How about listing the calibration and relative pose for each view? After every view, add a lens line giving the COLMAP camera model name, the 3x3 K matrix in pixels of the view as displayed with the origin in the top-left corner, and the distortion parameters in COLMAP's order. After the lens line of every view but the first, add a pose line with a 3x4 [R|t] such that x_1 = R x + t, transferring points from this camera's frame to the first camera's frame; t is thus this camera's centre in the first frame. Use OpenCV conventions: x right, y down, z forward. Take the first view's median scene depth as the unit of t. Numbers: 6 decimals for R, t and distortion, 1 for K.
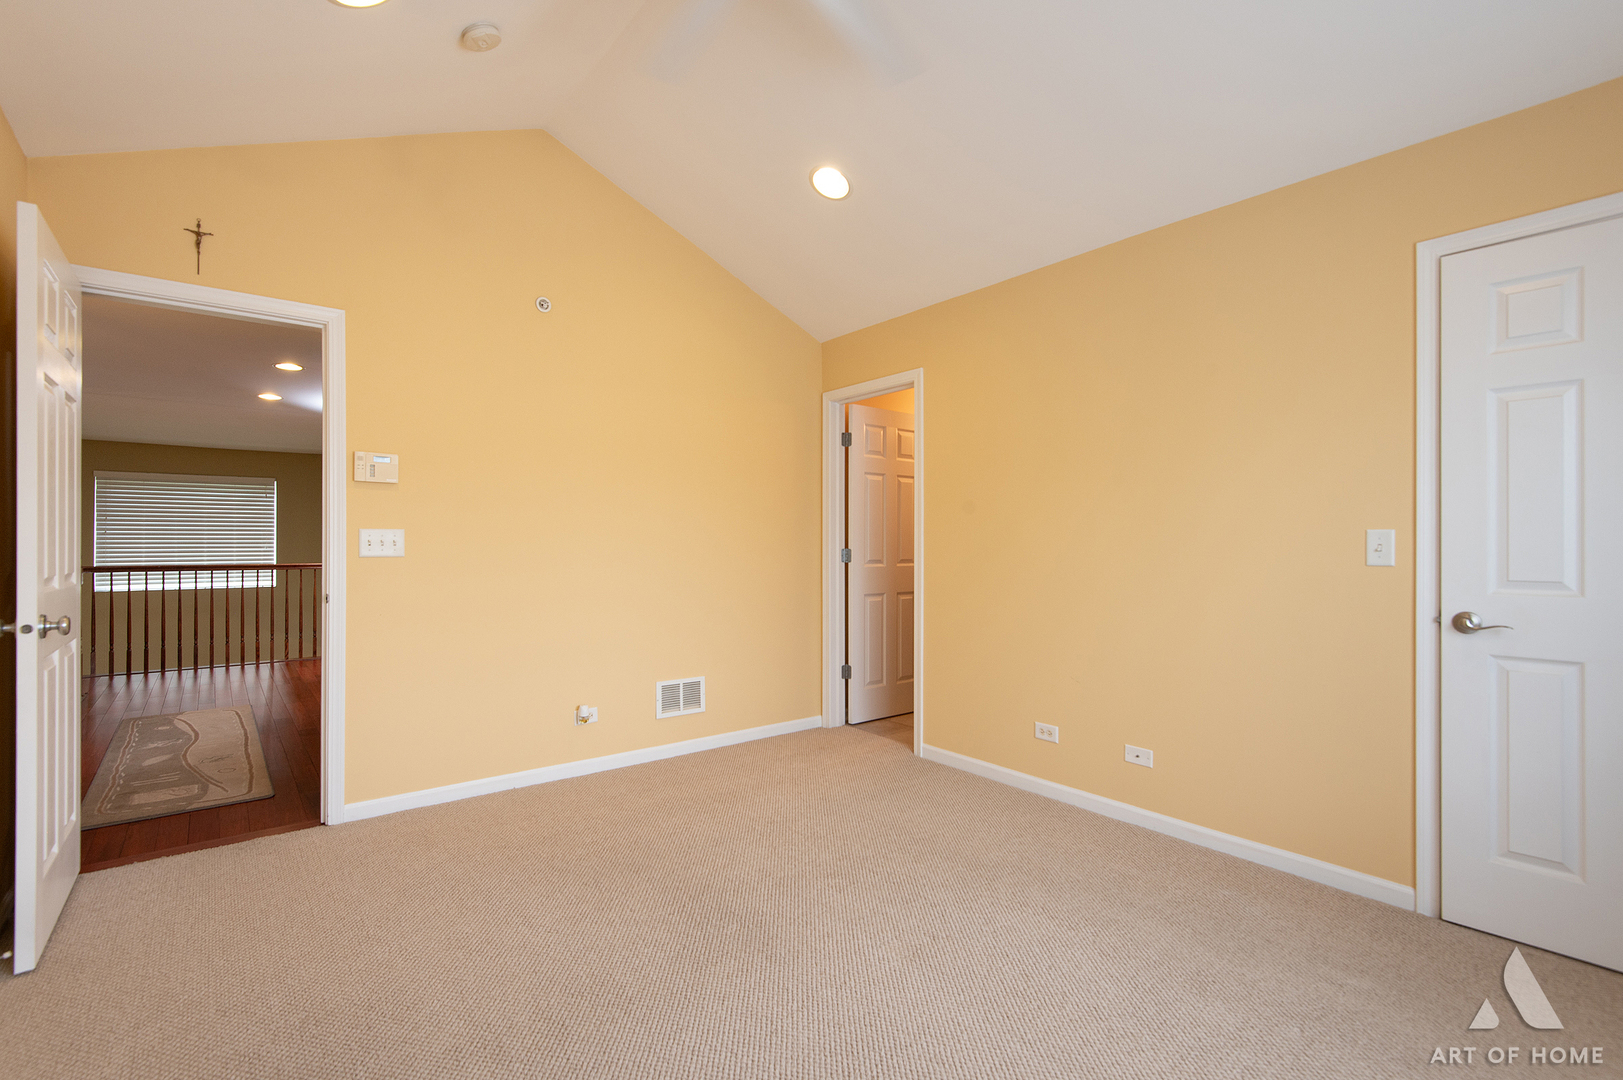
lens RADIAL K [[728.8, 0, 816.3], [0, 728.8, 545.2], [0, 0, 1]] dist [0.014108, -0.002877]
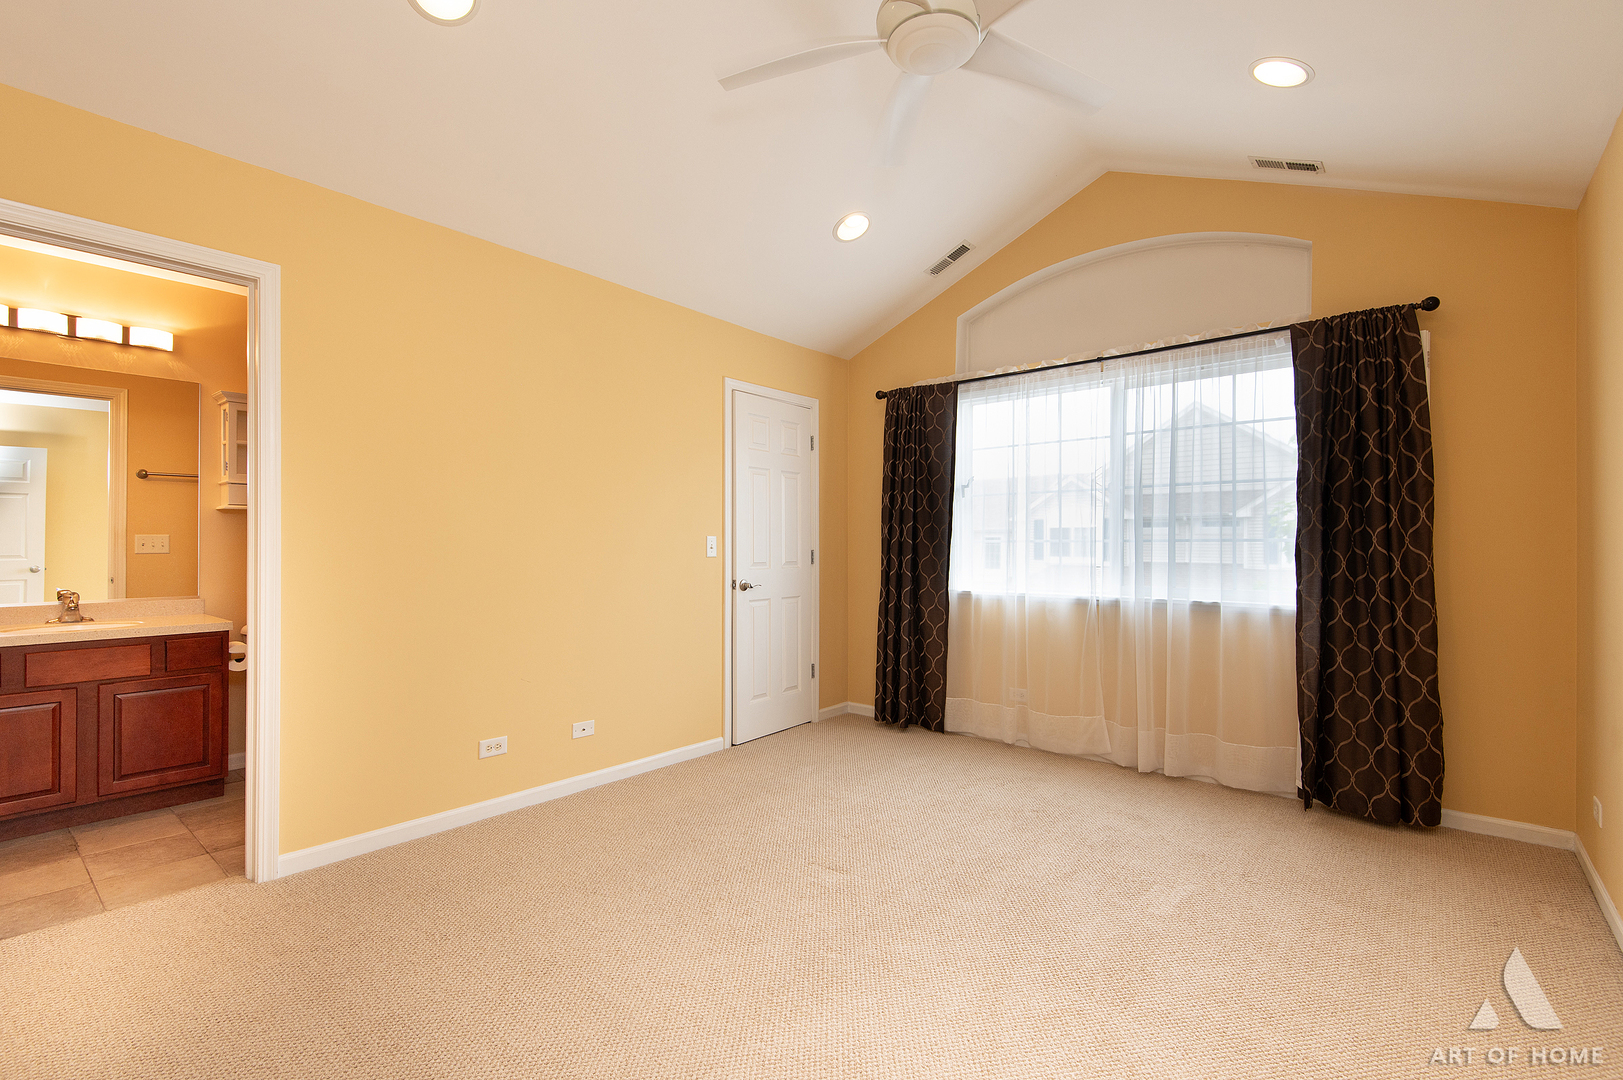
lens RADIAL K [[728.8, 0, 814.7], [0, 728.8, 538.3], [0, 0, 1]] dist [0.014108, -0.002877]
pose [[-0.172052, -0.009260, 0.985044, -0.940187], [-0.007854, 0.999937, 0.008028, -0.031018], [-0.985057, -0.006355, -0.172114, 1.051816]]
